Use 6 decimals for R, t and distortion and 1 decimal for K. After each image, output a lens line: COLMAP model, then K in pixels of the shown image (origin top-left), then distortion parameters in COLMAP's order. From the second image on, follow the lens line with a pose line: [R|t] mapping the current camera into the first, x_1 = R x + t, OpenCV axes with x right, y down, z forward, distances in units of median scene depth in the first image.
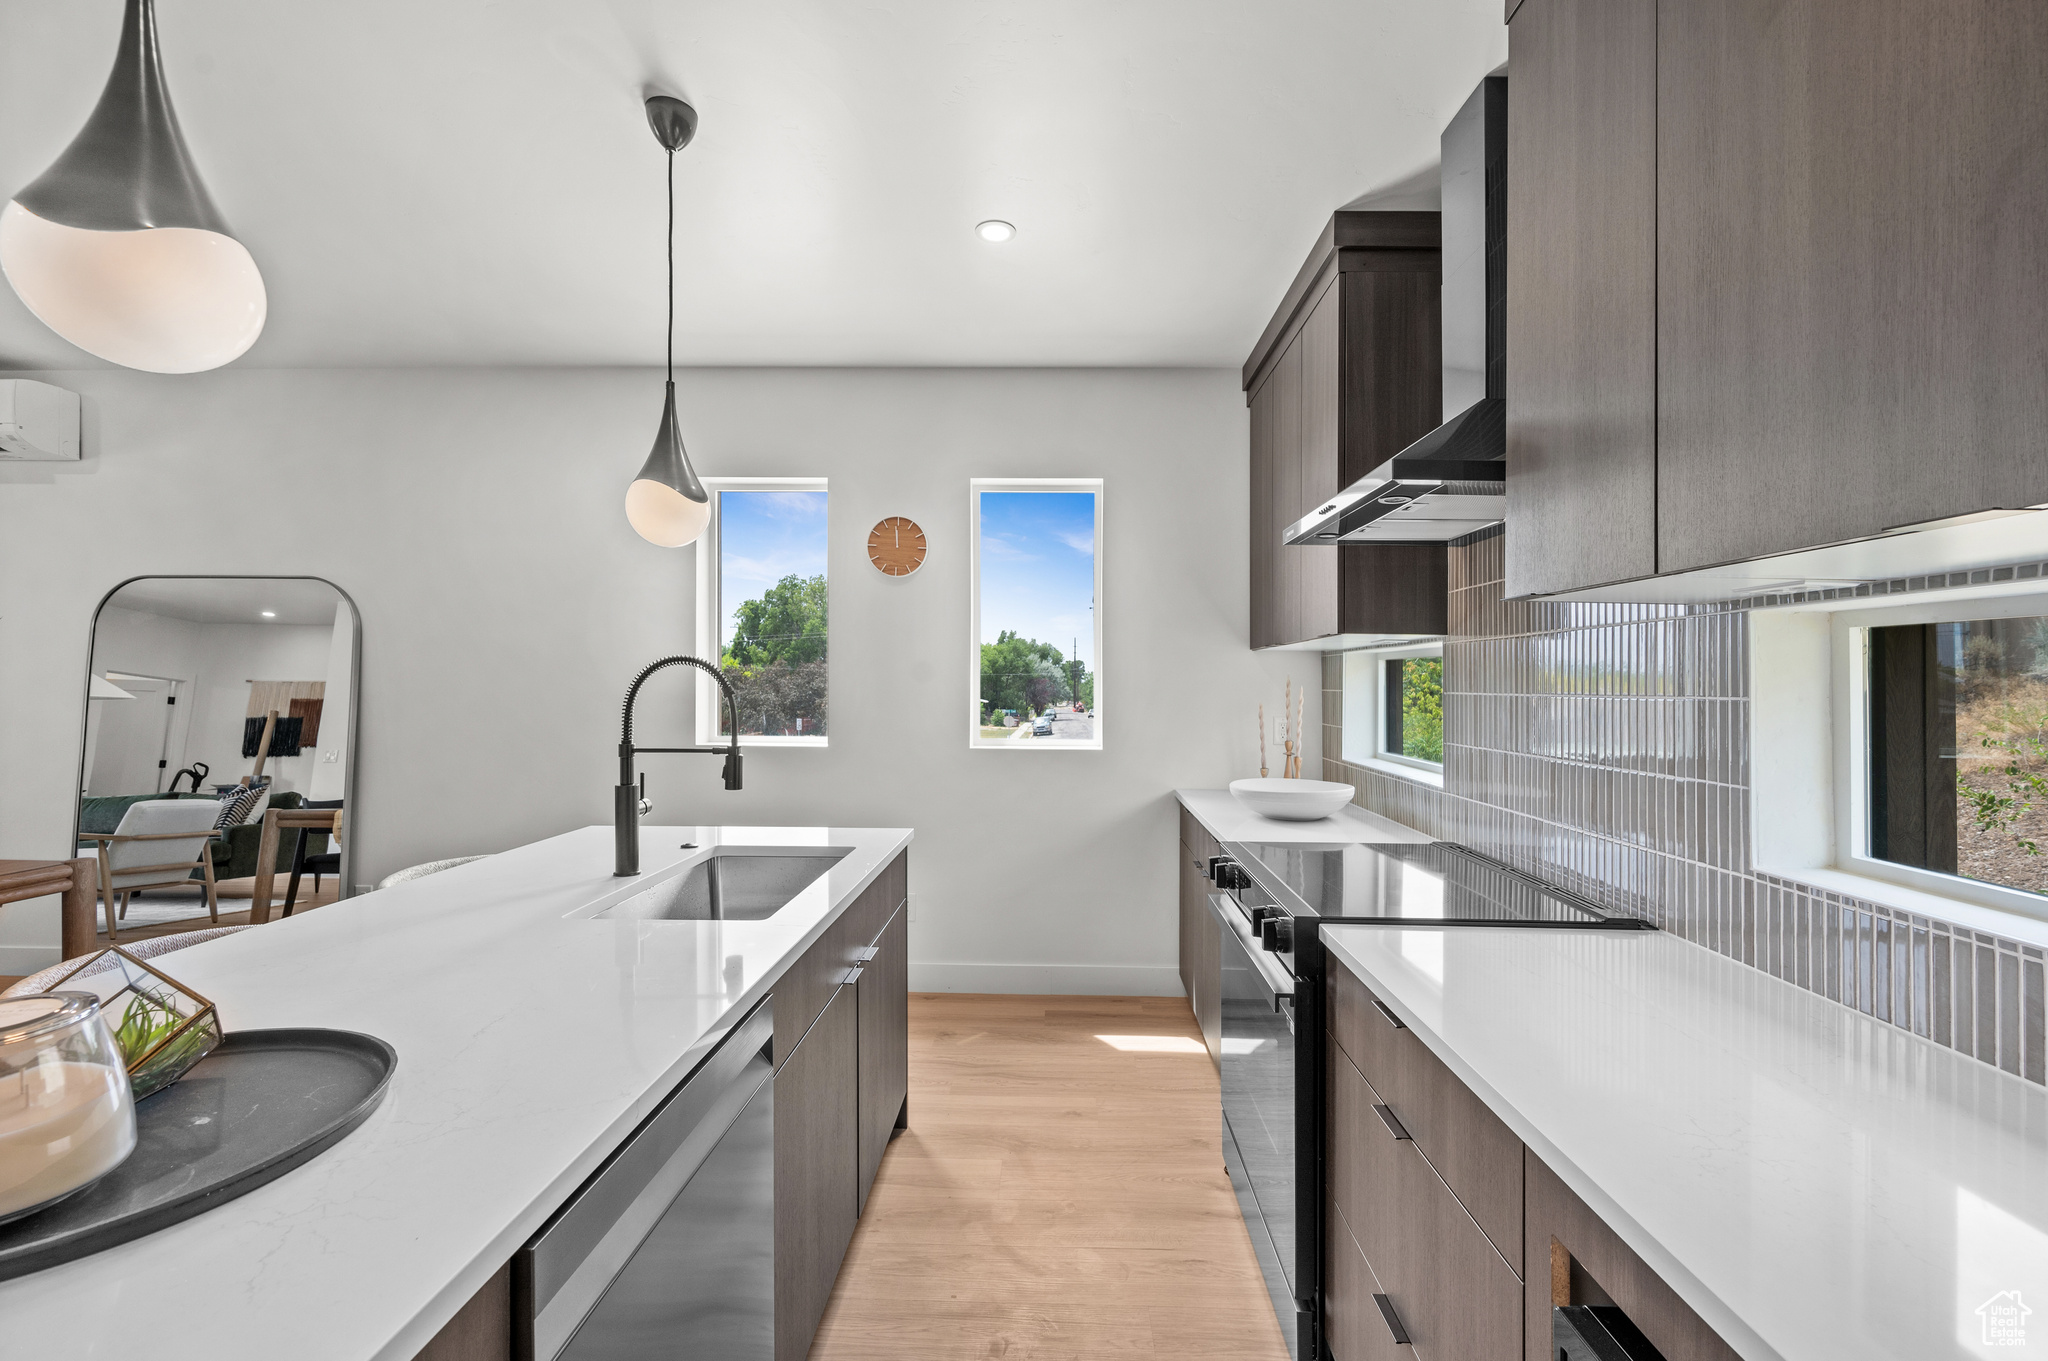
lens RADIAL K [[841.9, 0, 1014.4], [0, 841.9, 661.4], [0, 0, 1]] dist [-0.024178, -0.000023]
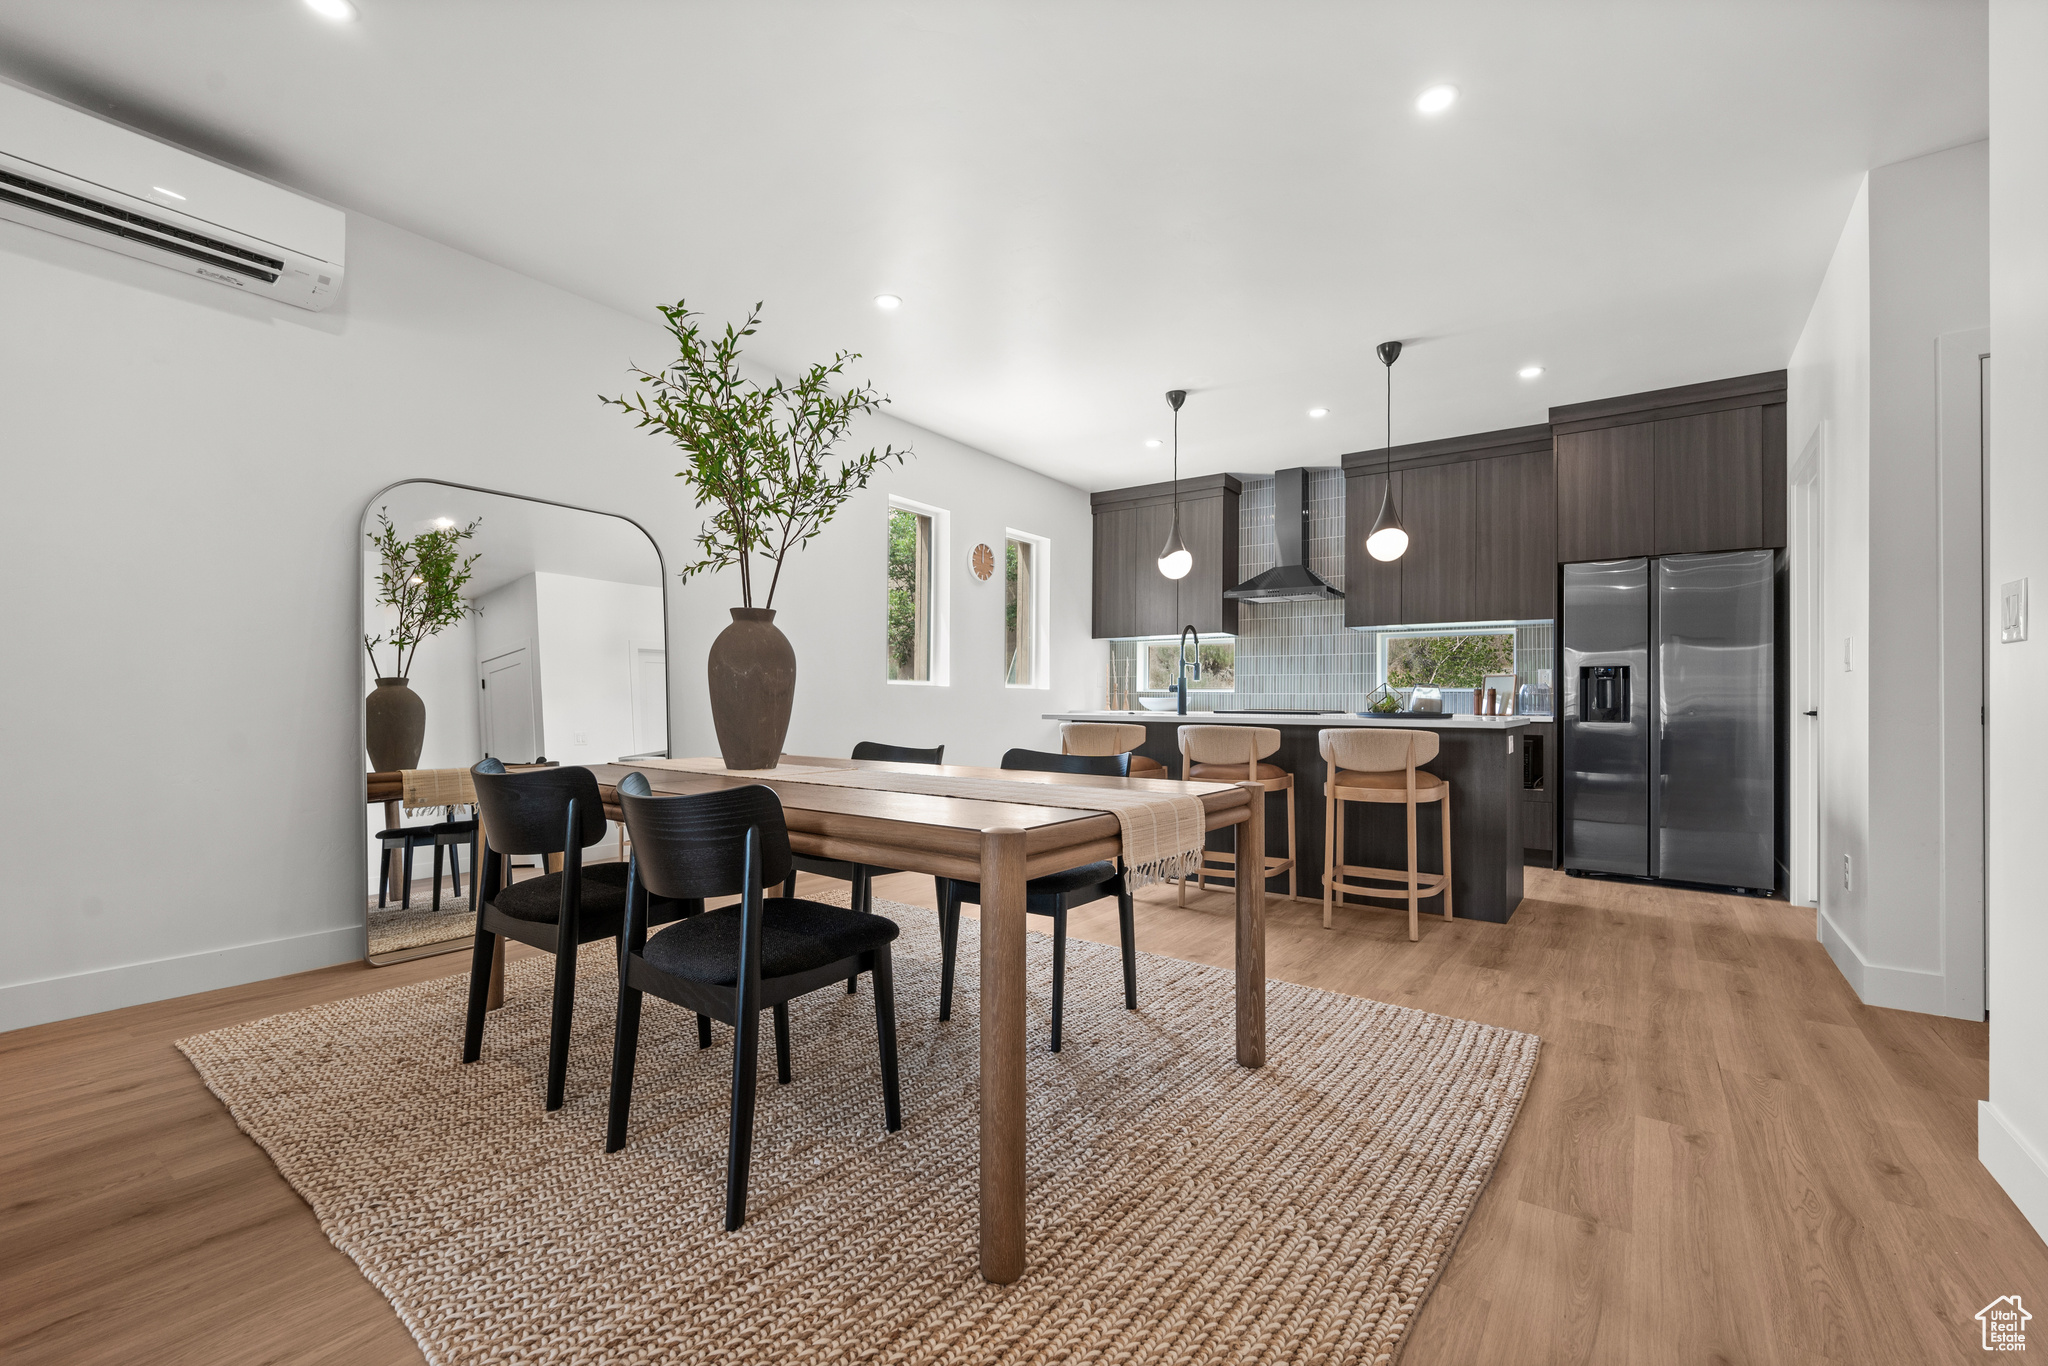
lens RADIAL K [[850.4, 0, 1025.2], [0, 850.4, 689.1], [0, 0, 1]] dist [-0.001866, -0.000211]
pose [[0.543935, 0.005923, 0.839106, -2.118093], [-0.021064, 0.999756, 0.006597, 0.134748], [-0.838863, -0.021263, 0.543927, 0.057928]]
